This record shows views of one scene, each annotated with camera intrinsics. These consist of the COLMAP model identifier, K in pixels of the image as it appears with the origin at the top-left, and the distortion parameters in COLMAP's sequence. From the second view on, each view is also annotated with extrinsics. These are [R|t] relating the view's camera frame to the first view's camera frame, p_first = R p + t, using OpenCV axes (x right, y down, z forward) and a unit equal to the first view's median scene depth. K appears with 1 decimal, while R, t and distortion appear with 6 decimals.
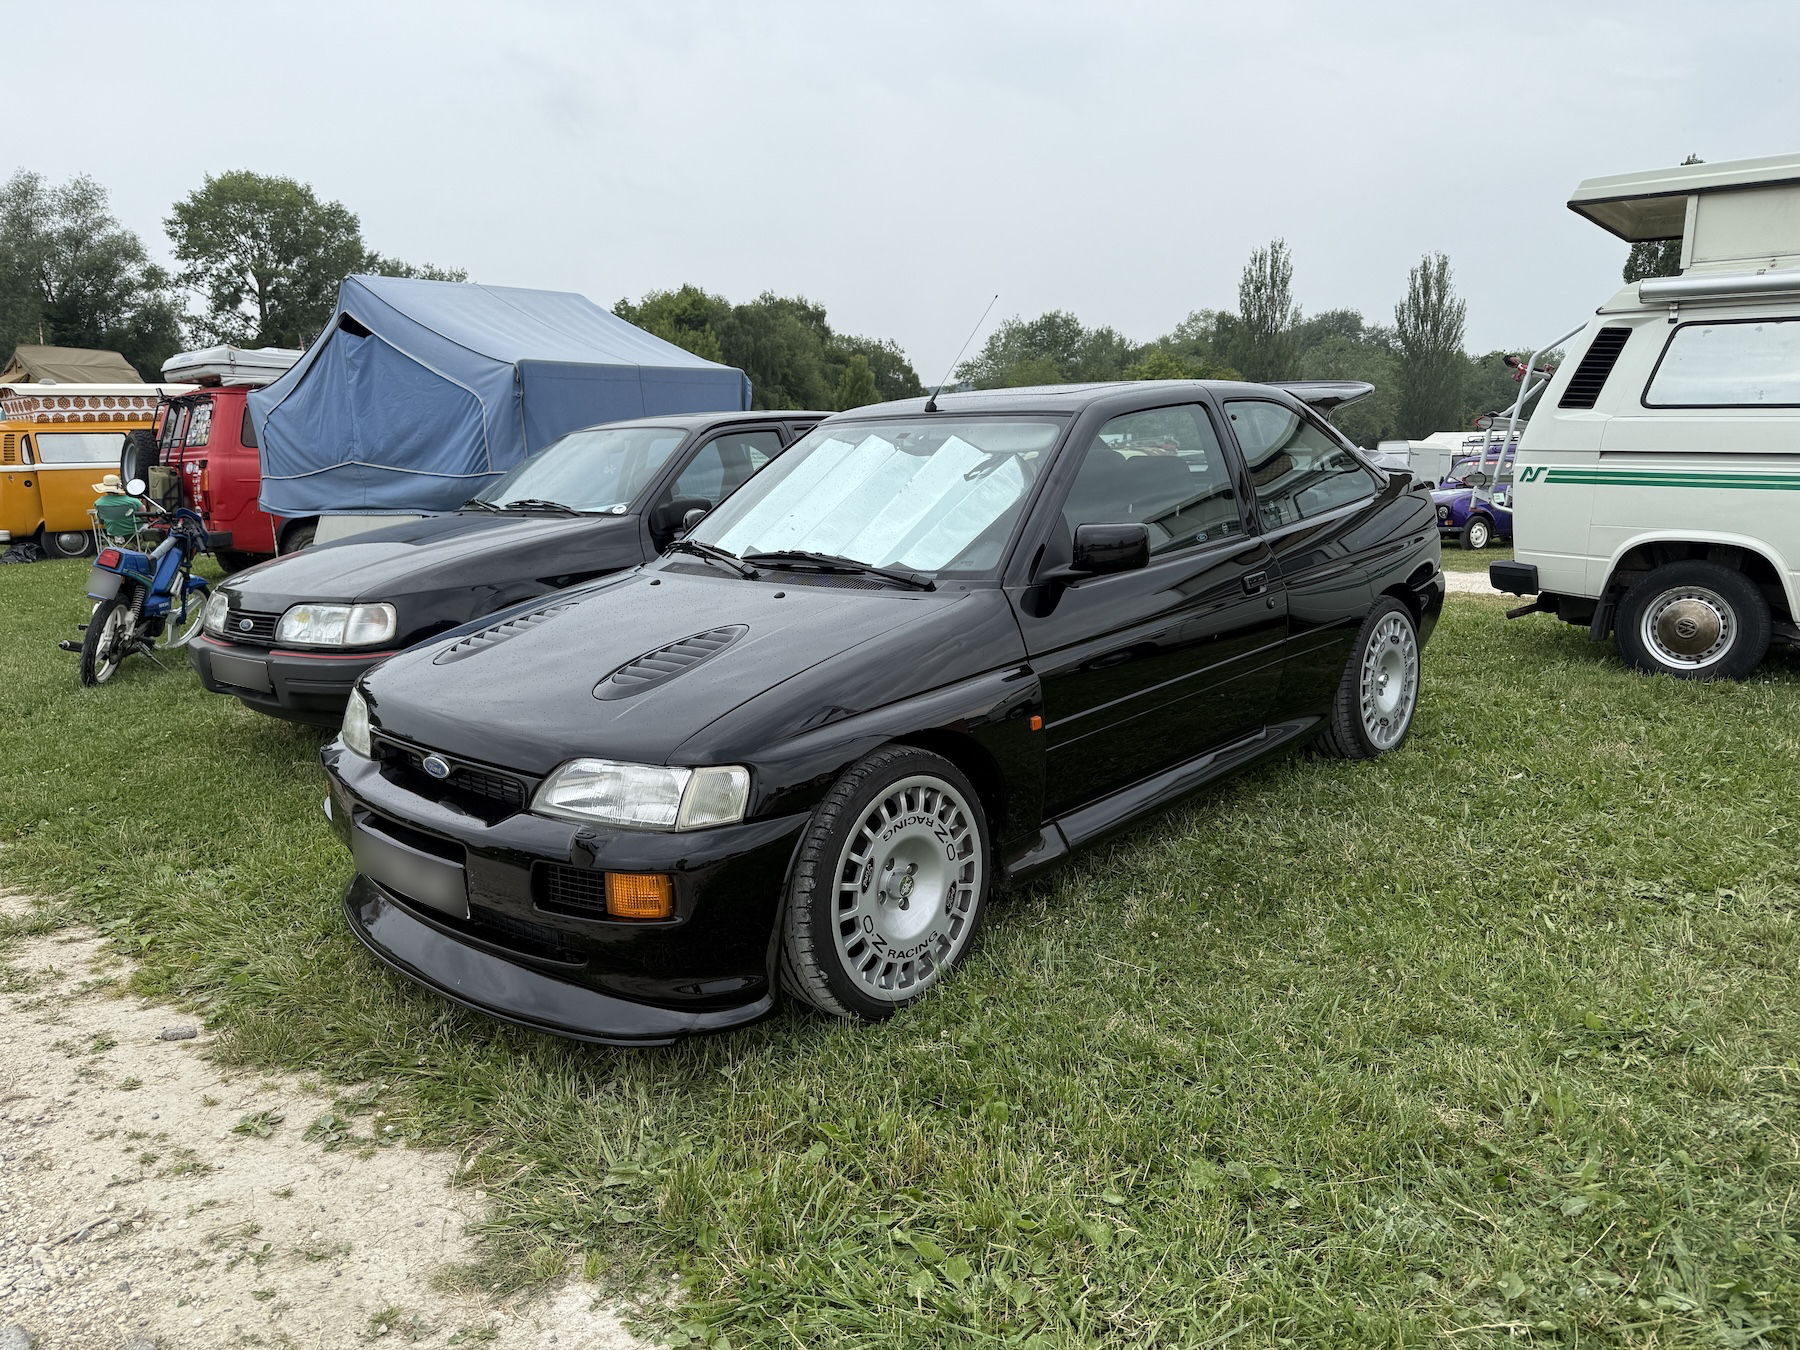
lens RADIAL K [[1260.6, 0, 899.9], [0, 1260.6, 684.8], [0, 0, 1]] dist [0.000308, -0.005993]
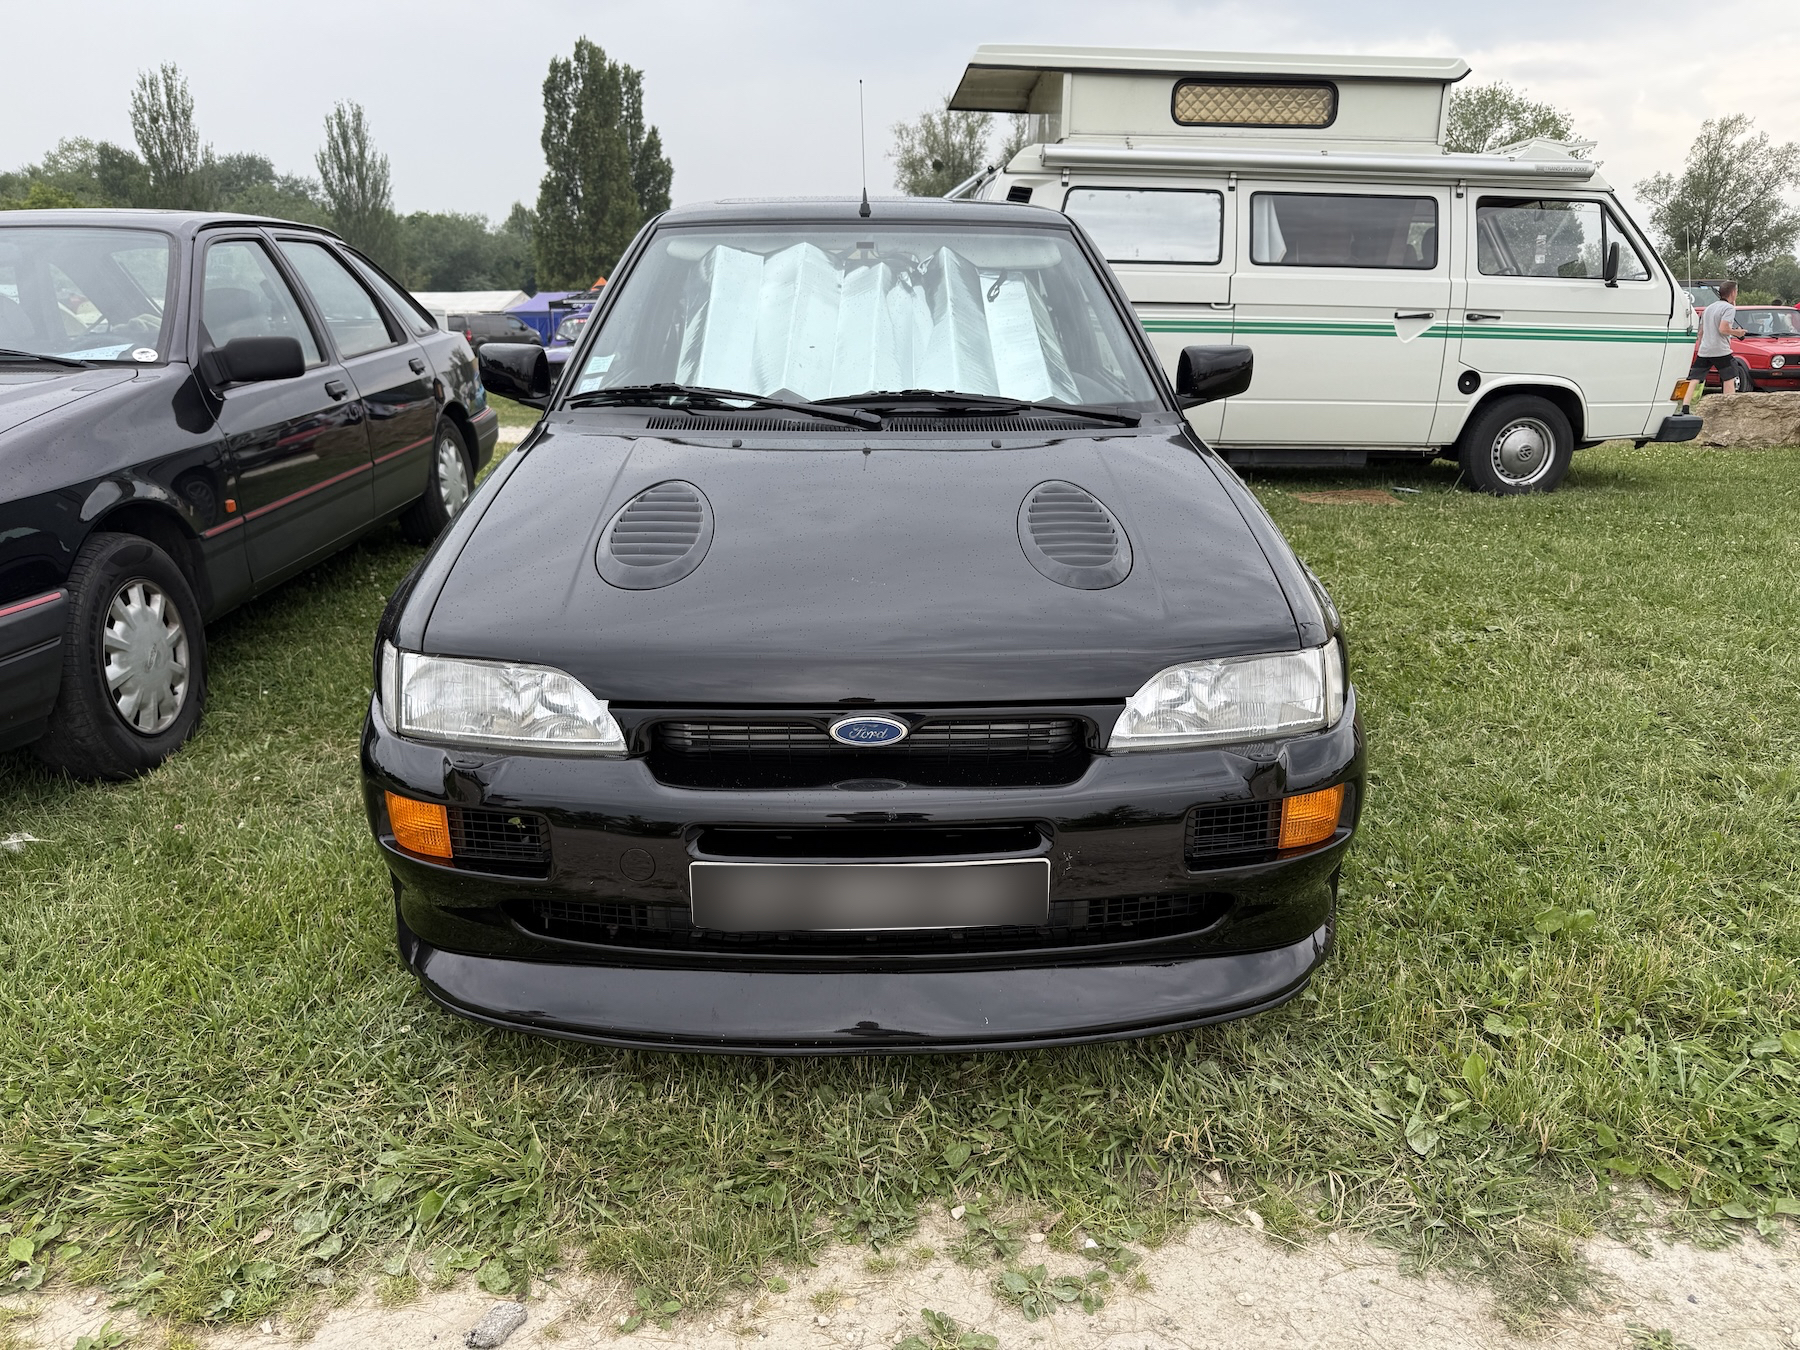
lens RADIAL K [[1260.6, 0, 899.9], [0, 1260.6, 684.8], [0, 0, 1]] dist [0.000308, -0.005993]
pose [[0.717190, -0.185677, 0.671686, -0.816199], [0.114997, 0.982170, 0.148717, -0.054196], [-0.687323, -0.029417, 0.725756, 0.540214]]
